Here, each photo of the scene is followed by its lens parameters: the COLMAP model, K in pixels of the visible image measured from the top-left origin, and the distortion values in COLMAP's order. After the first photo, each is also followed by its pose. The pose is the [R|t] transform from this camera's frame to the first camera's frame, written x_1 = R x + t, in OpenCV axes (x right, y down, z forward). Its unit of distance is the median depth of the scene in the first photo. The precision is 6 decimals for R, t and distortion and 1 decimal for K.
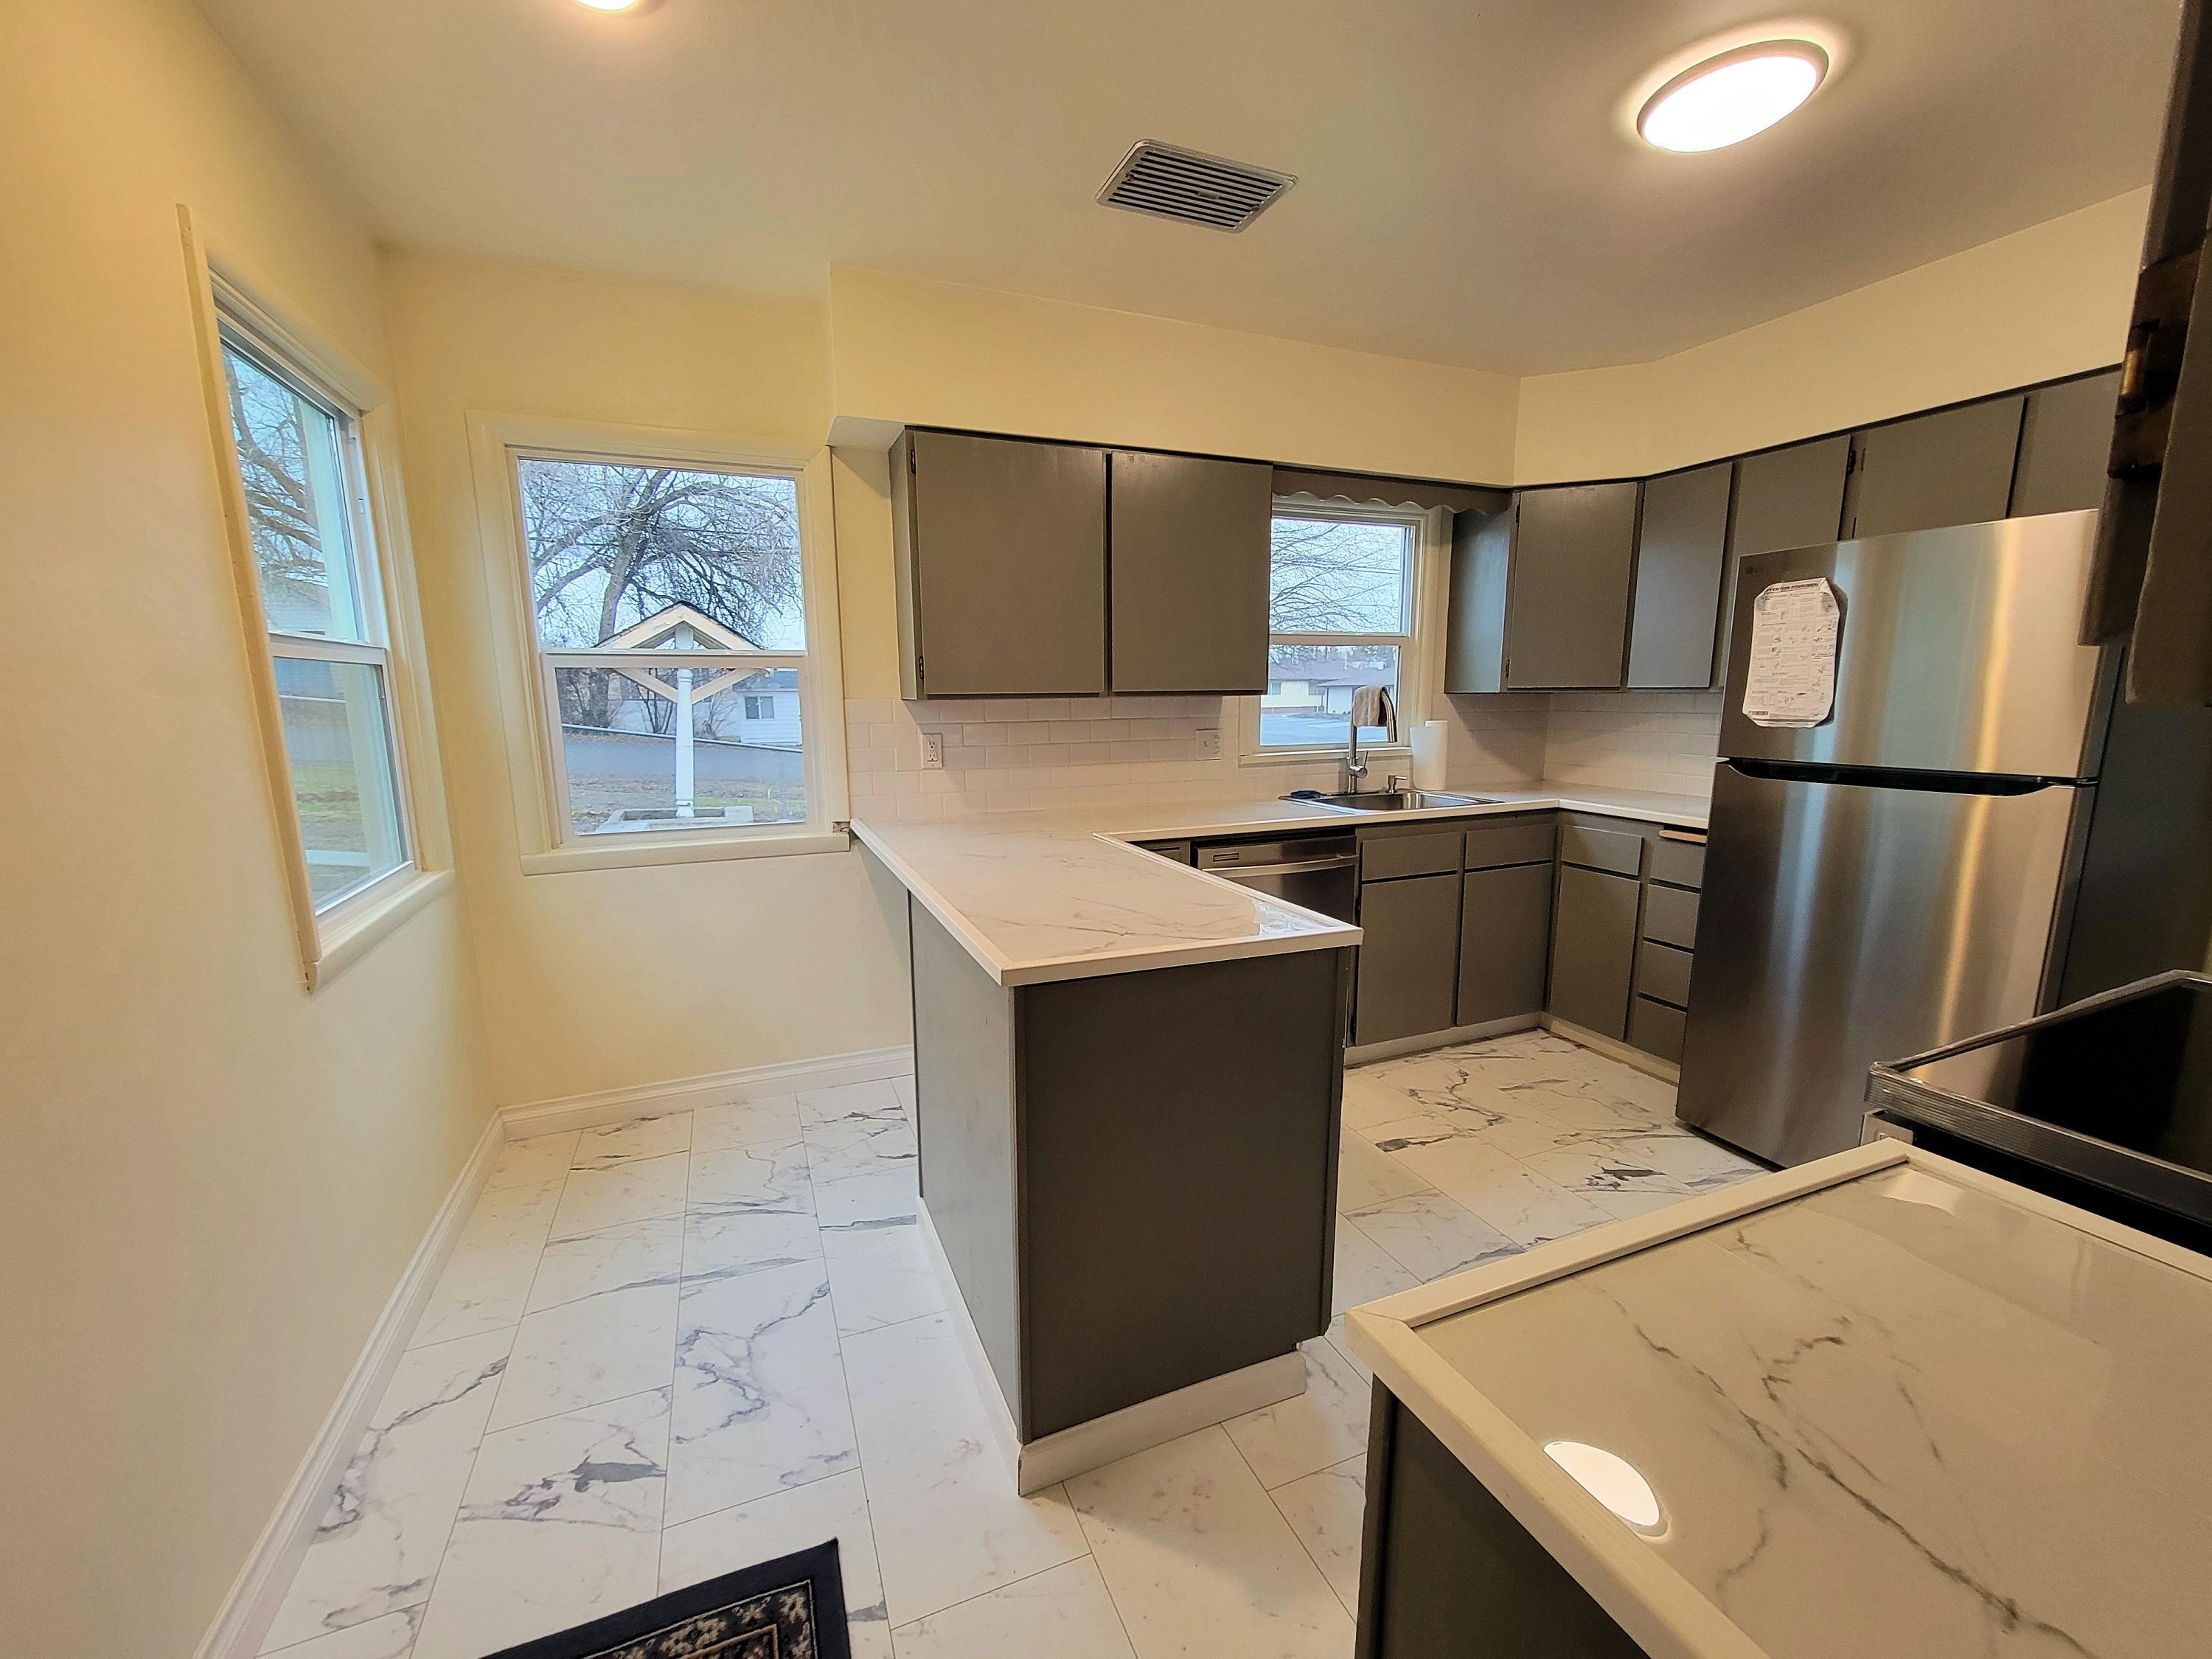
lens RADIAL K [[896.5, 0, 1106.3], [0, 896.5, 835.1], [0, 0, 1]] dist [-0.001235, -0.000126]
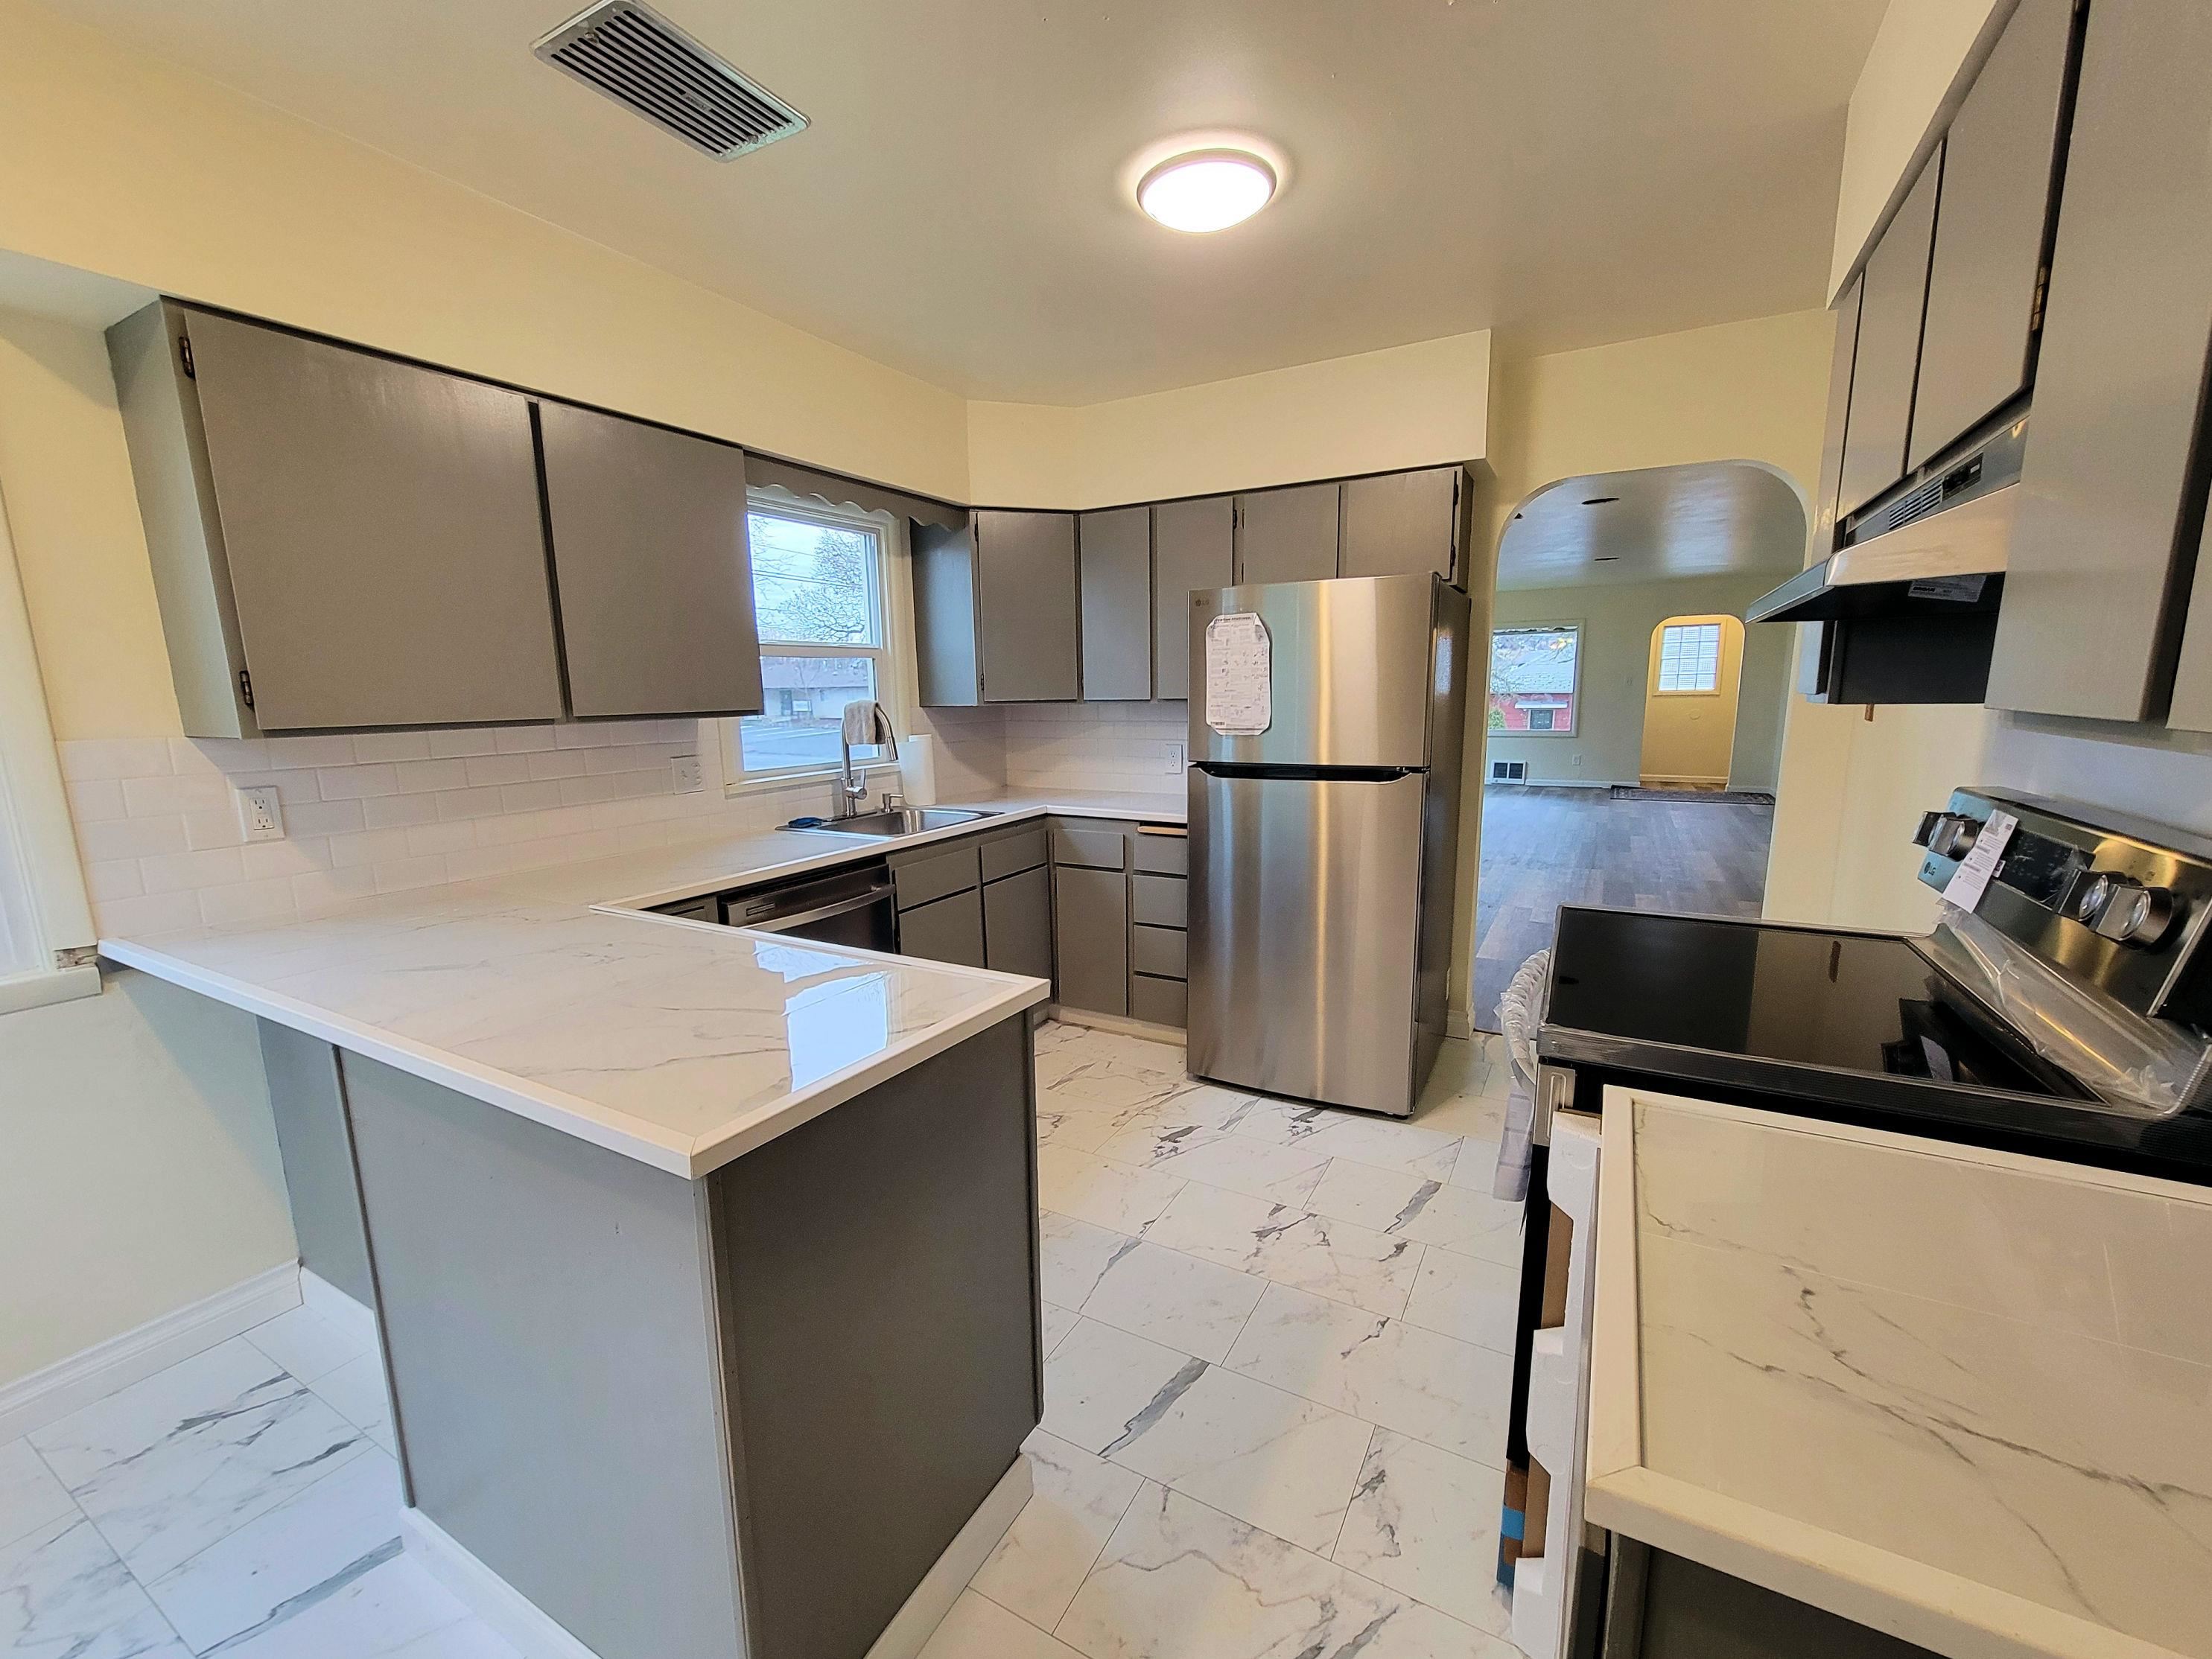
lens RADIAL K [[906.8, 0, 1102.6], [0, 906.8, 839.1], [0, 0, 1]] dist [-0.002578, 0.002489]
pose [[0.789735, -0.106219, 0.604183, -0.111481], [0.107064, 0.993645, 0.034745, -0.033319], [-0.604033, 0.037247, 0.796088, 0.110181]]
